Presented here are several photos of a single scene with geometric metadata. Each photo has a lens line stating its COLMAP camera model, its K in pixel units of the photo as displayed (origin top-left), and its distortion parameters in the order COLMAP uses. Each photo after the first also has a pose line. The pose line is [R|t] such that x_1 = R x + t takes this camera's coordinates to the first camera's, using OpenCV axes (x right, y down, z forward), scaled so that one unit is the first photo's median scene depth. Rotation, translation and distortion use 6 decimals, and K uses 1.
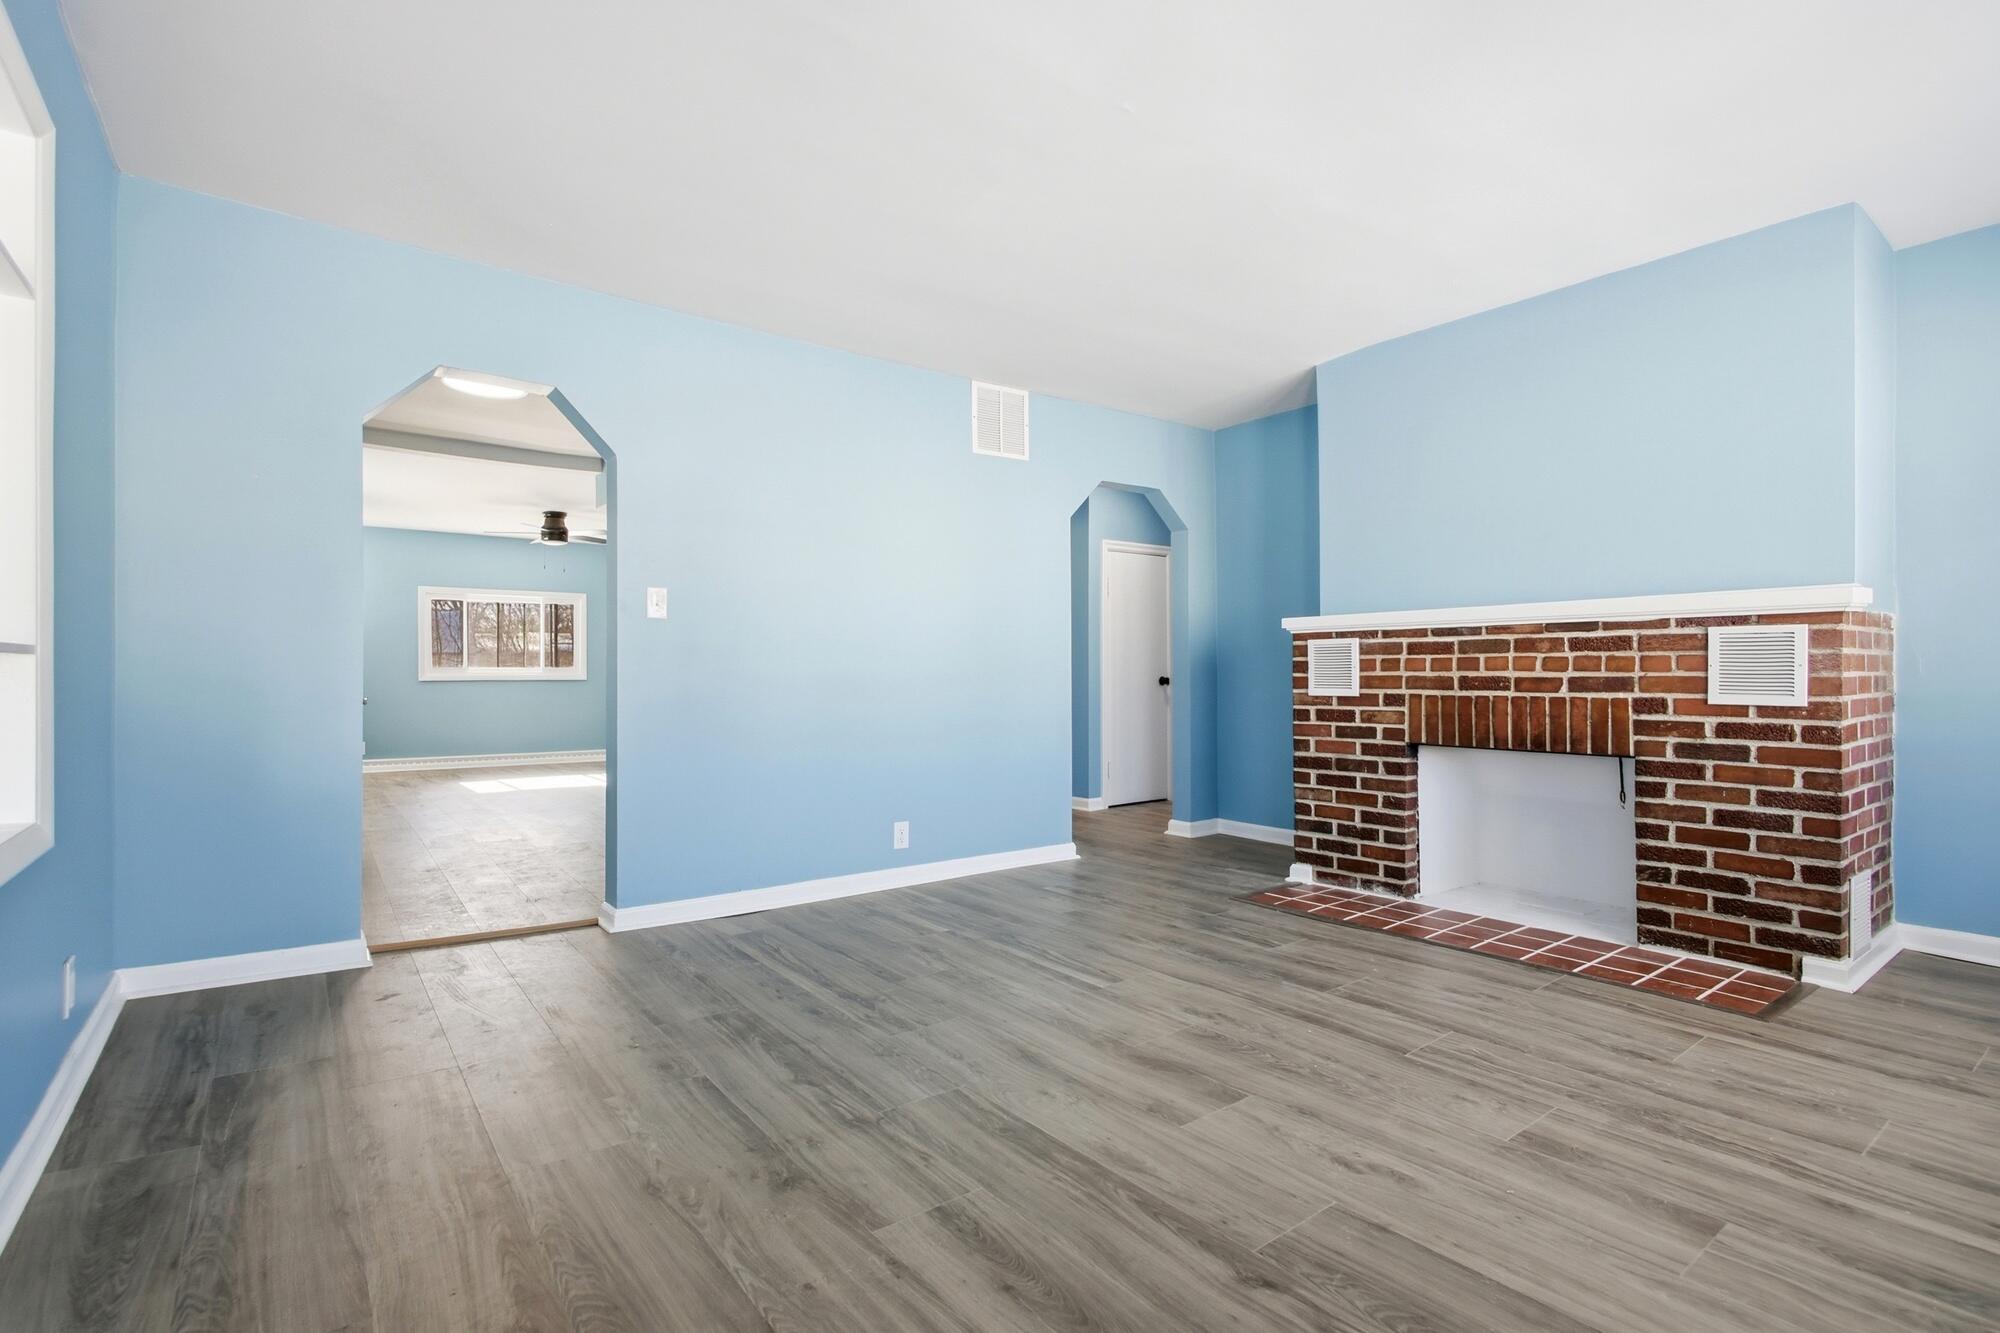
lens RADIAL K [[944.0, 0, 998.0], [0, 944.0, 674.2], [0, 0, 1]] dist [-0.004358, -0.000609]
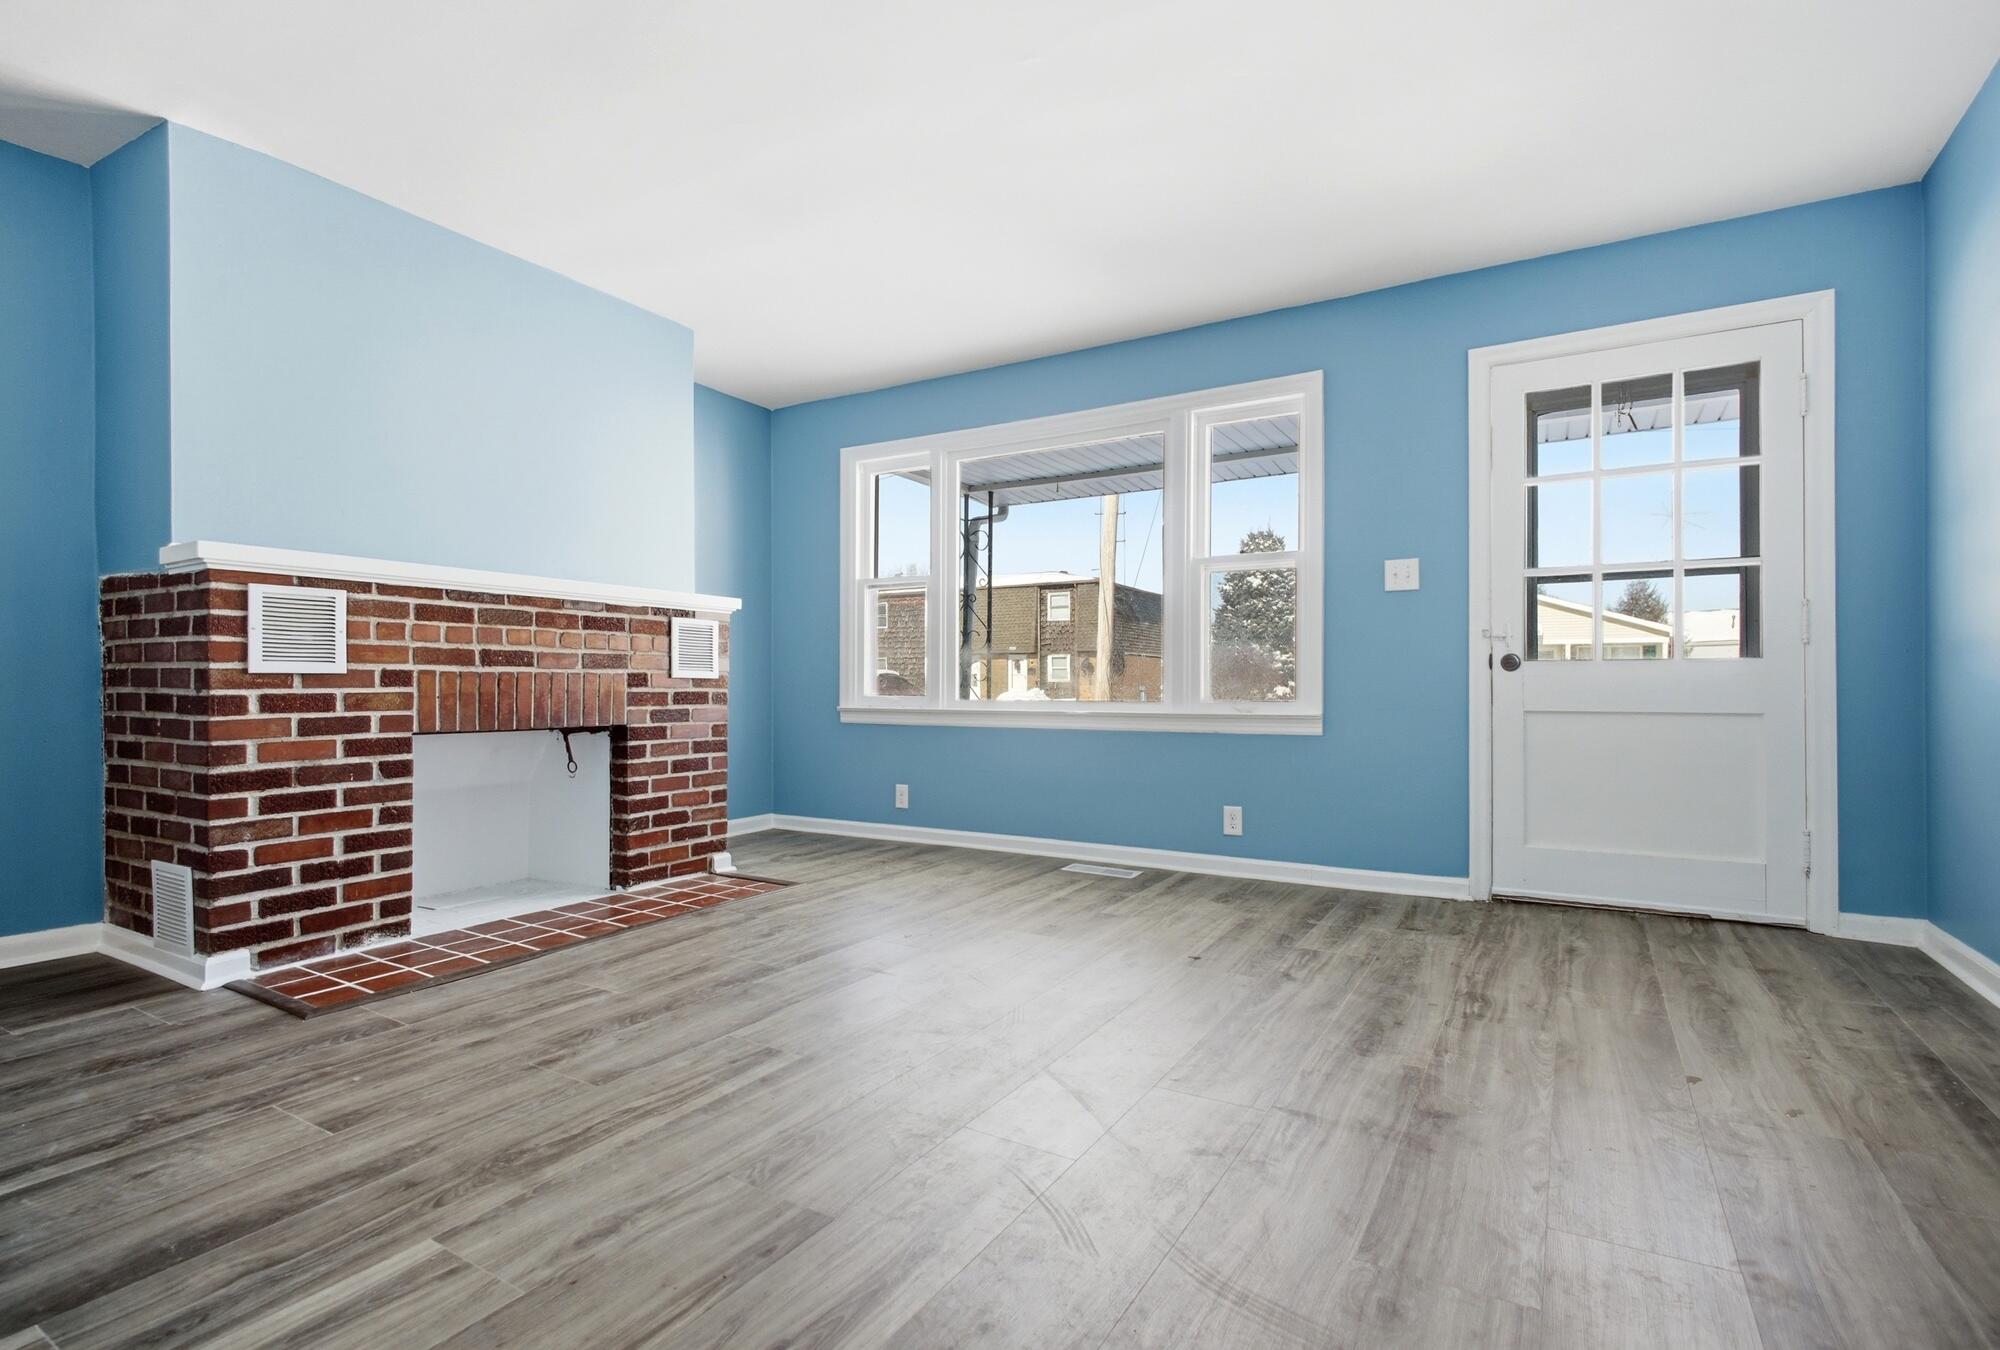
lens RADIAL K [[941.7, 0, 998.4], [0, 941.7, 676.8], [0, 0, 1]] dist [0.004372, 0.000224]
pose [[-0.360999, 0.010207, 0.932510, -0.469623], [0.001375, 0.999945, -0.010412, 0.035692], [-0.932565, -0.002477, -0.360993, 0.844572]]
